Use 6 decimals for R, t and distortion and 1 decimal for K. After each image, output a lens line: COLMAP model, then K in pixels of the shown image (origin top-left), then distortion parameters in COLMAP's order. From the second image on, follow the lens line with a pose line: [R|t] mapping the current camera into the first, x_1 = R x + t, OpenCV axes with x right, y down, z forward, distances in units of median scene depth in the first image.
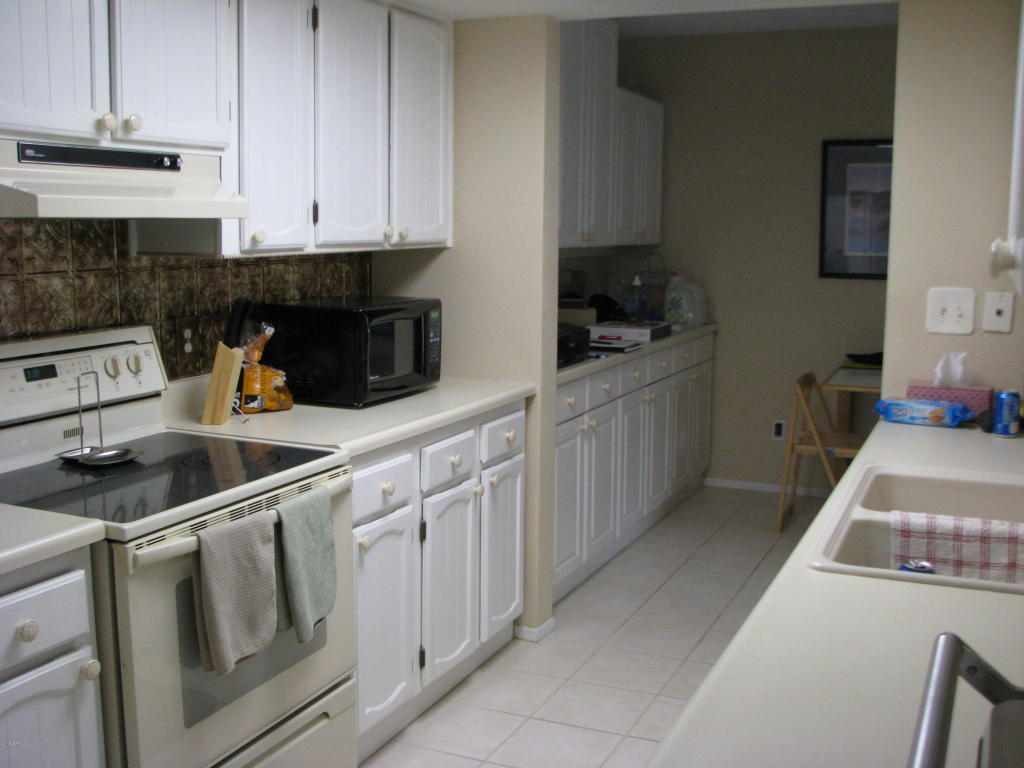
lens RADIAL K [[1106.3, 0, 529.9], [0, 1106.3, 392.3], [0, 0, 1]] dist [-0.205794, 0.281750]
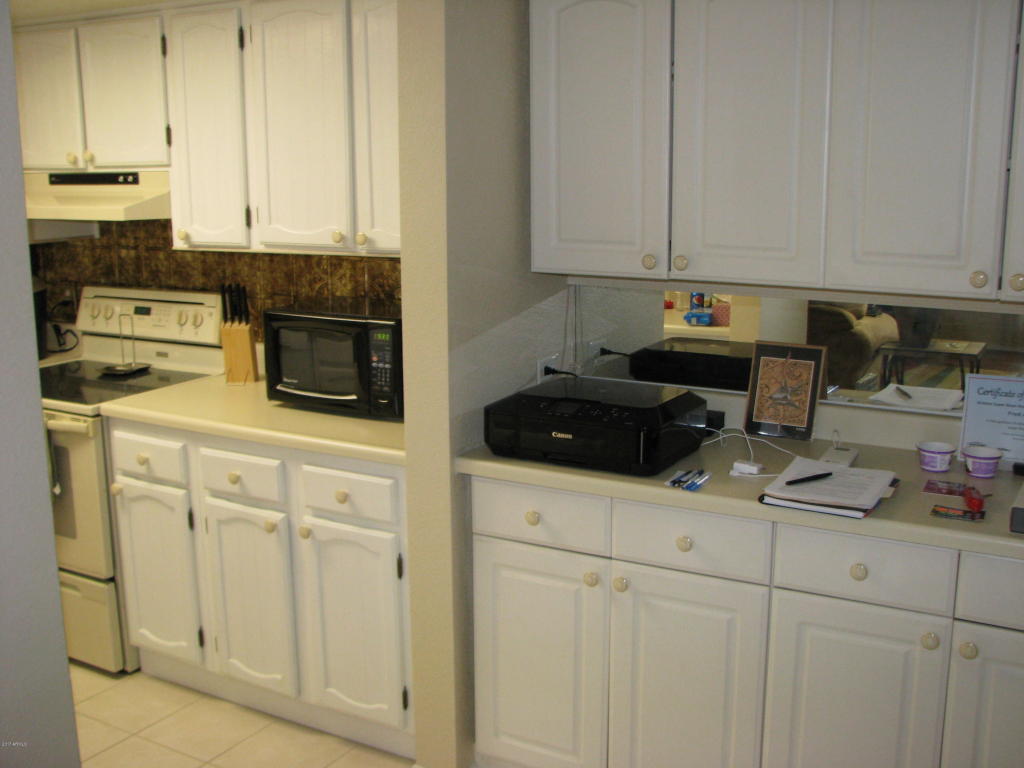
lens RADIAL K [[1106.3, 0, 529.9], [0, 1106.3, 392.3], [0, 0, 1]] dist [-0.205794, 0.281750]
pose [[-0.107703, 0.194426, -0.974987, 1.036839], [-0.149909, 0.966302, 0.209254, -0.313608], [0.982816, 0.168696, -0.074928, 1.655346]]
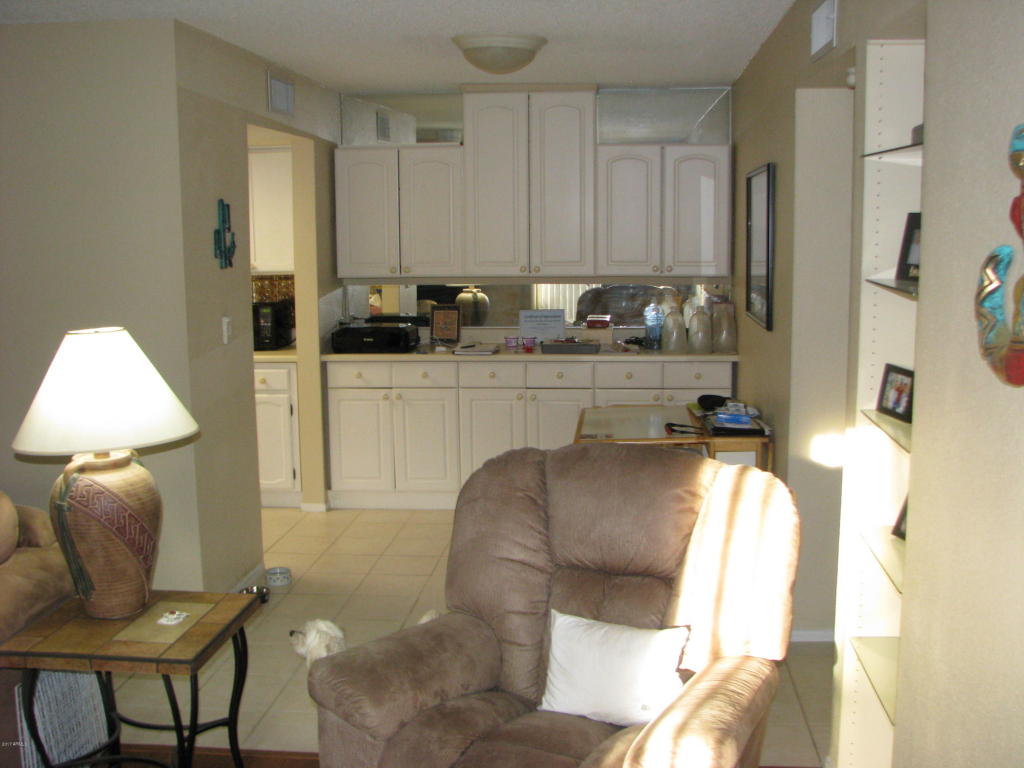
lens RADIAL K [[1106.3, 0, 529.9], [0, 1106.3, 392.3], [0, 0, 1]] dist [-0.205794, 0.281750]
pose [[0.314734, 0.133471, -0.939749, 2.435624], [-0.135576, 0.986234, 0.094667, -0.240762], [0.939448, 0.097613, 0.328497, 1.181944]]
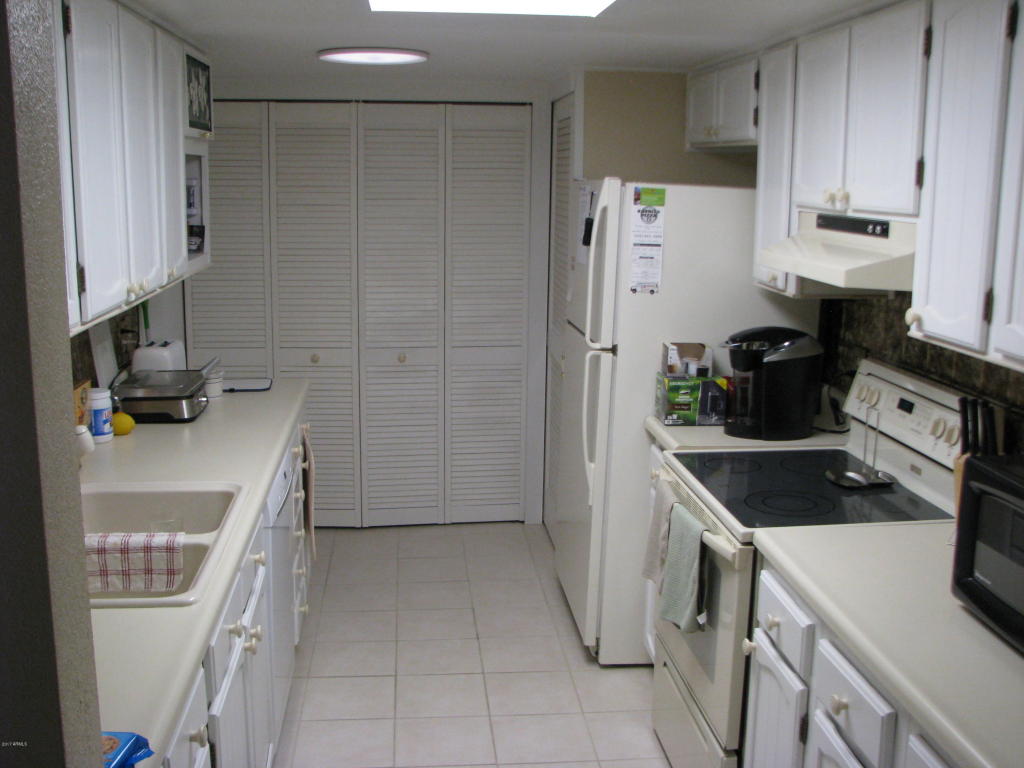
lens RADIAL K [[1106.3, 0, 529.9], [0, 1106.3, 392.3], [0, 0, 1]] dist [-0.205794, 0.281750]
pose [[-0.865406, 0.071285, -0.495974, 0.474932], [-0.101802, 0.944171, 0.313334, -0.352042], [0.490620, 0.321652, -0.809834, 1.704507]]
